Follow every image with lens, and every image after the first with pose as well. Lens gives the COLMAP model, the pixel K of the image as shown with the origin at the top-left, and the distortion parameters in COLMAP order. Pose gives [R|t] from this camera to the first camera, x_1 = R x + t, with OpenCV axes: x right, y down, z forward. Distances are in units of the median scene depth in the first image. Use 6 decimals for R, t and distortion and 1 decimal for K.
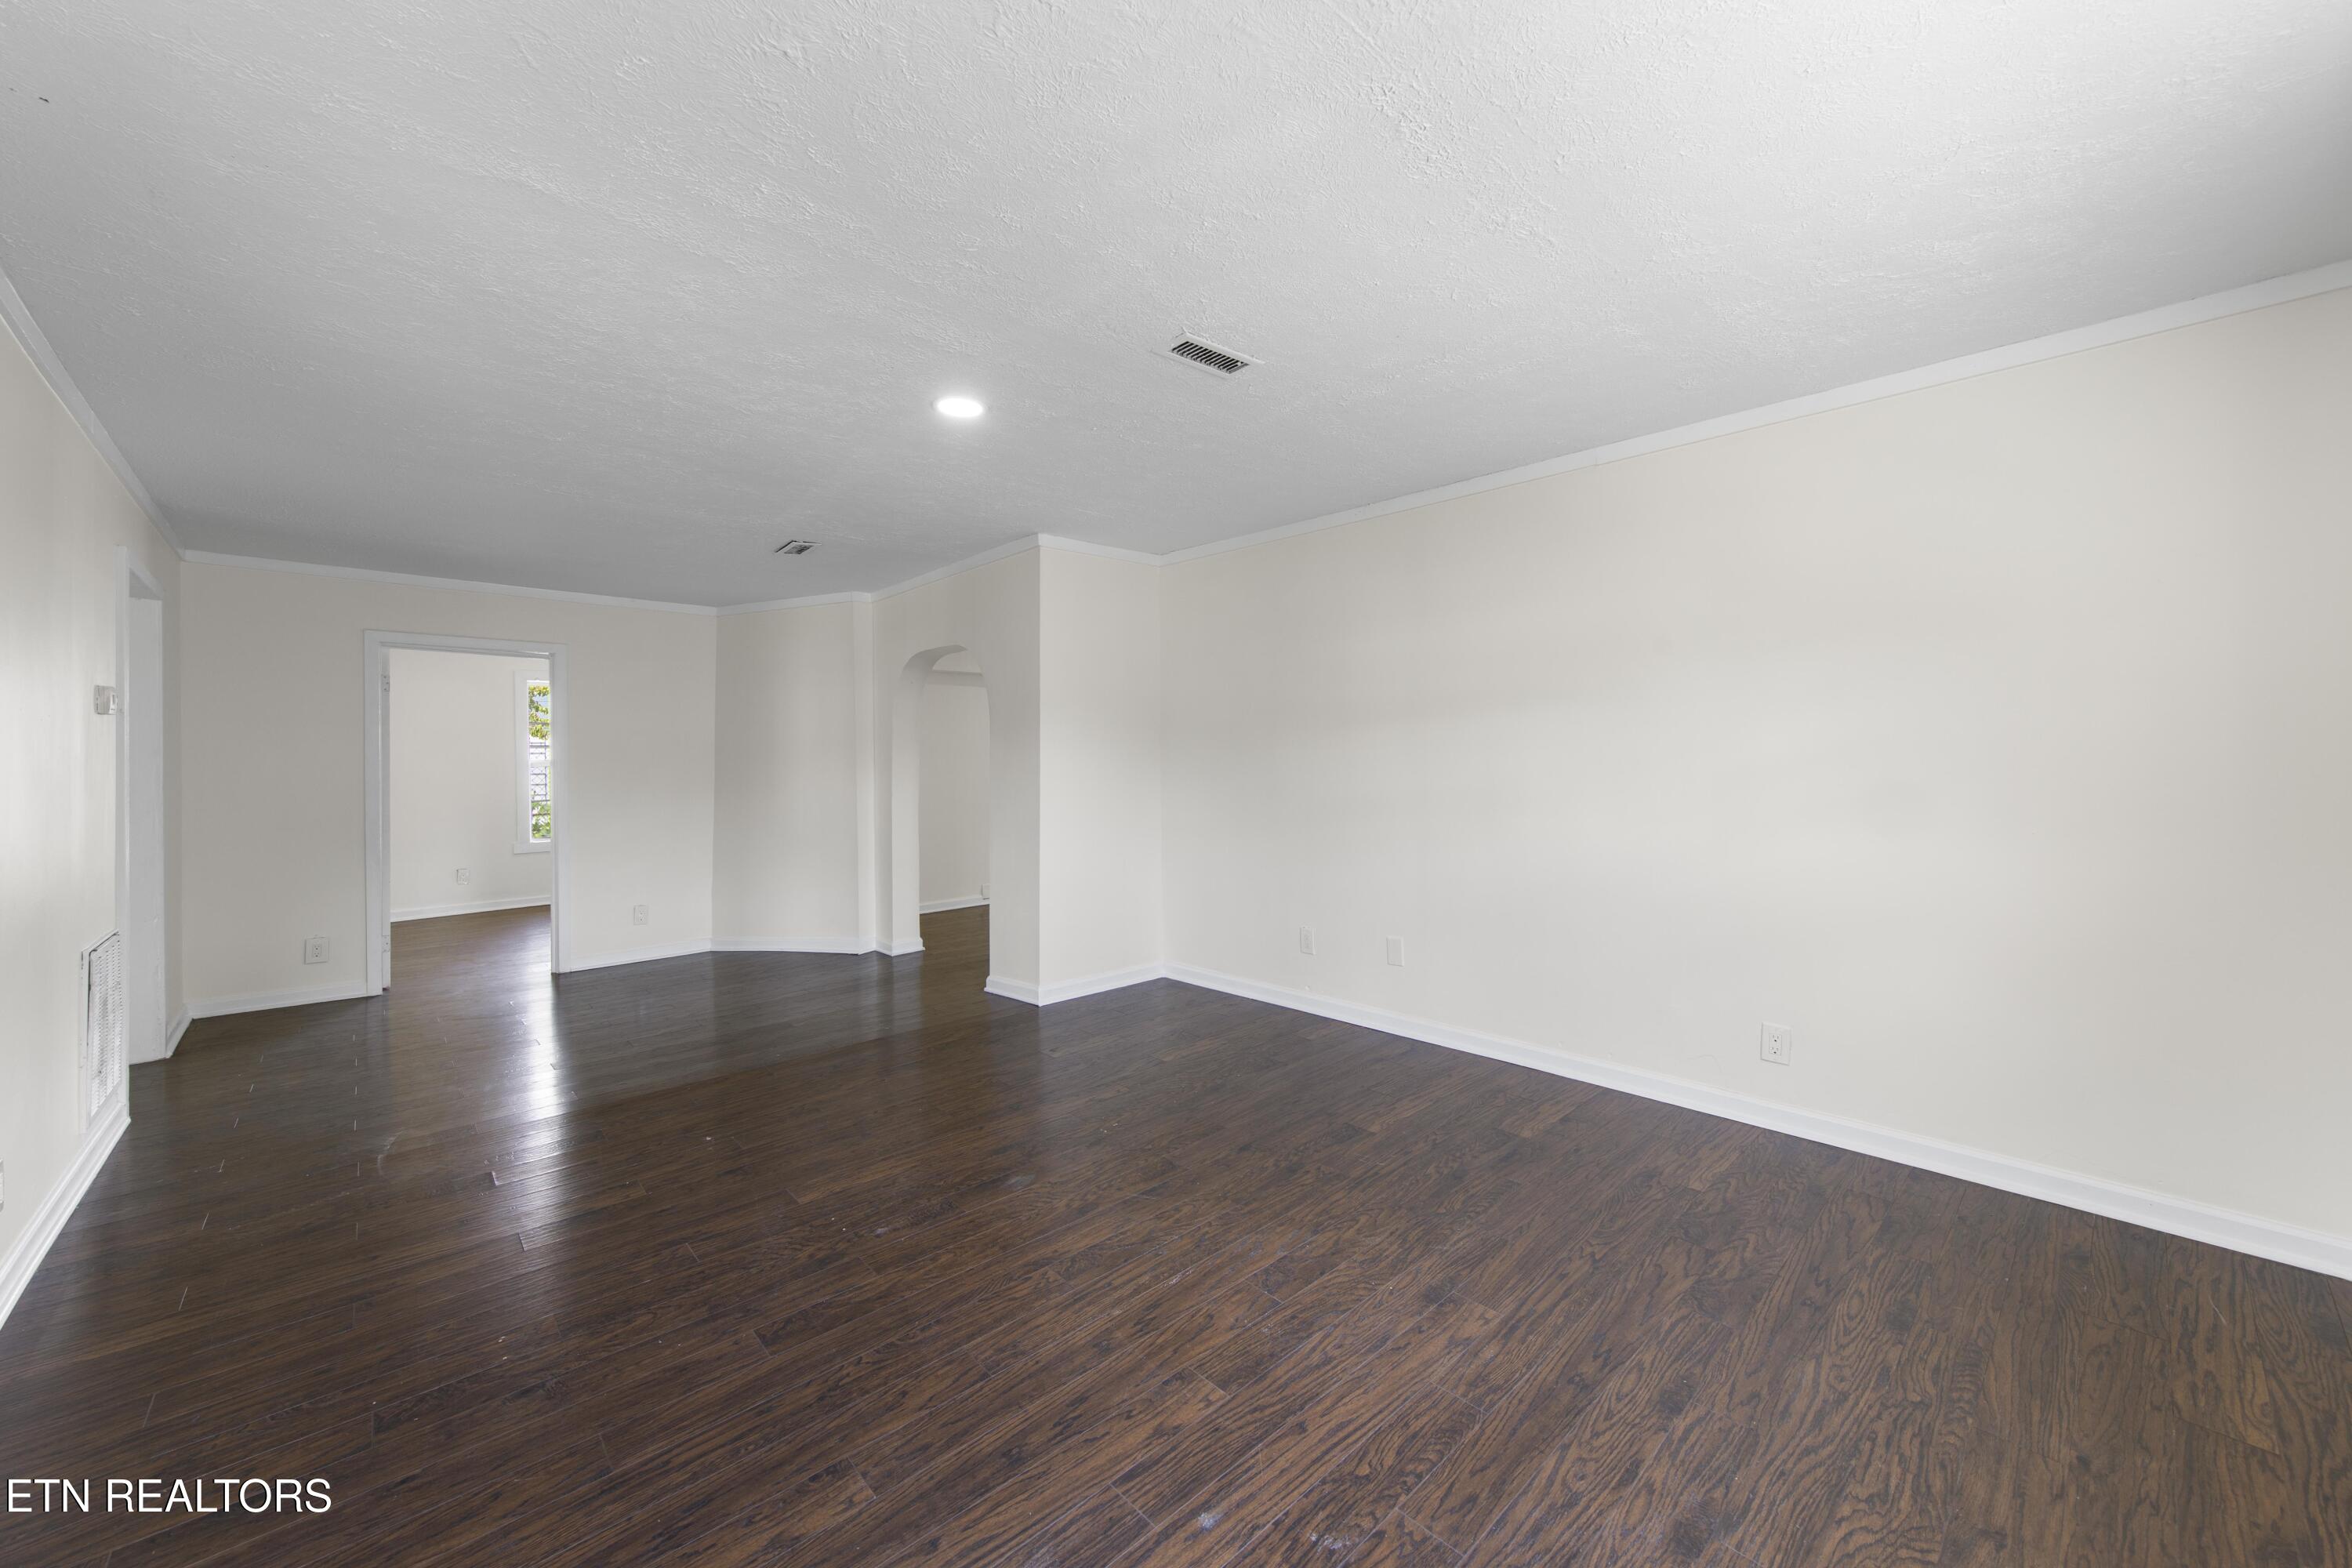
lens RADIAL K [[873.2, 0, 1186.3], [0, 873.2, 758.8], [0, 0, 1]] dist [0.007570, -0.000396]
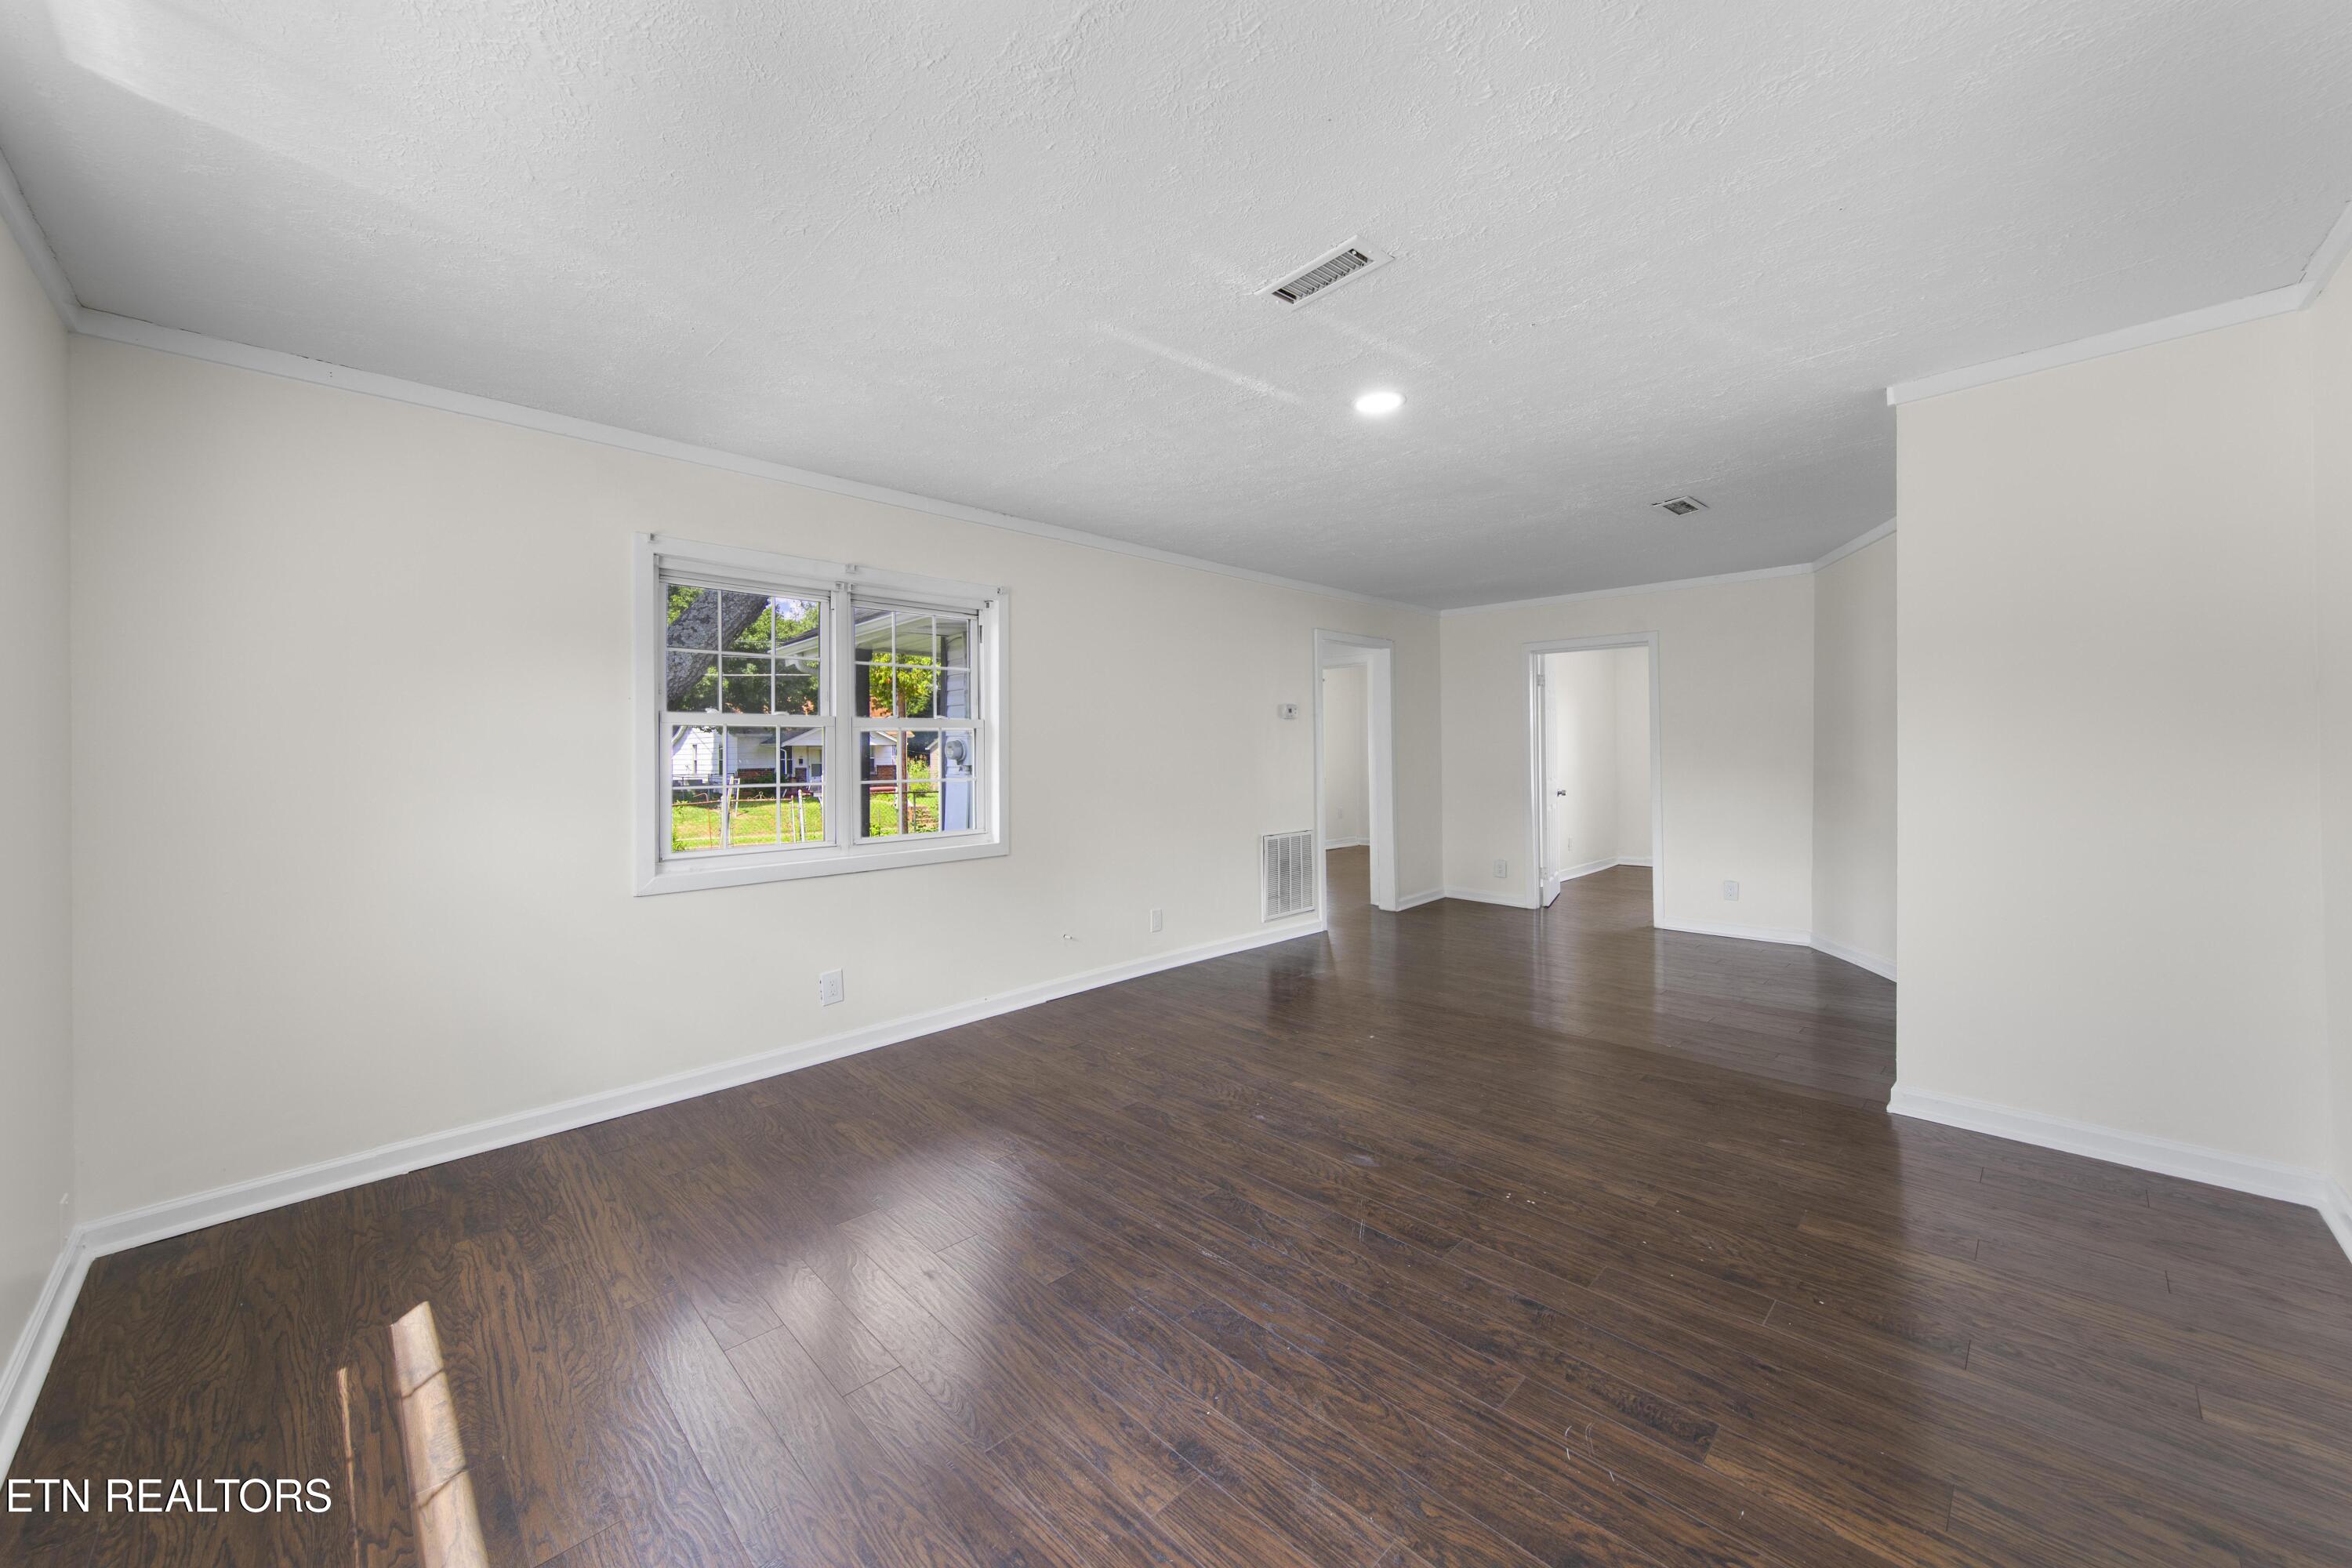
lens RADIAL K [[873.2, 0, 1149.4], [0, 873.2, 751.8], [0, 0, 1]] dist [0.007570, -0.000396]
pose [[0.007882, 0.012837, -0.999887, 0.423609], [0.015543, 0.999795, 0.012958, -0.002585], [0.999848, -0.015643, 0.007681, 0.394190]]
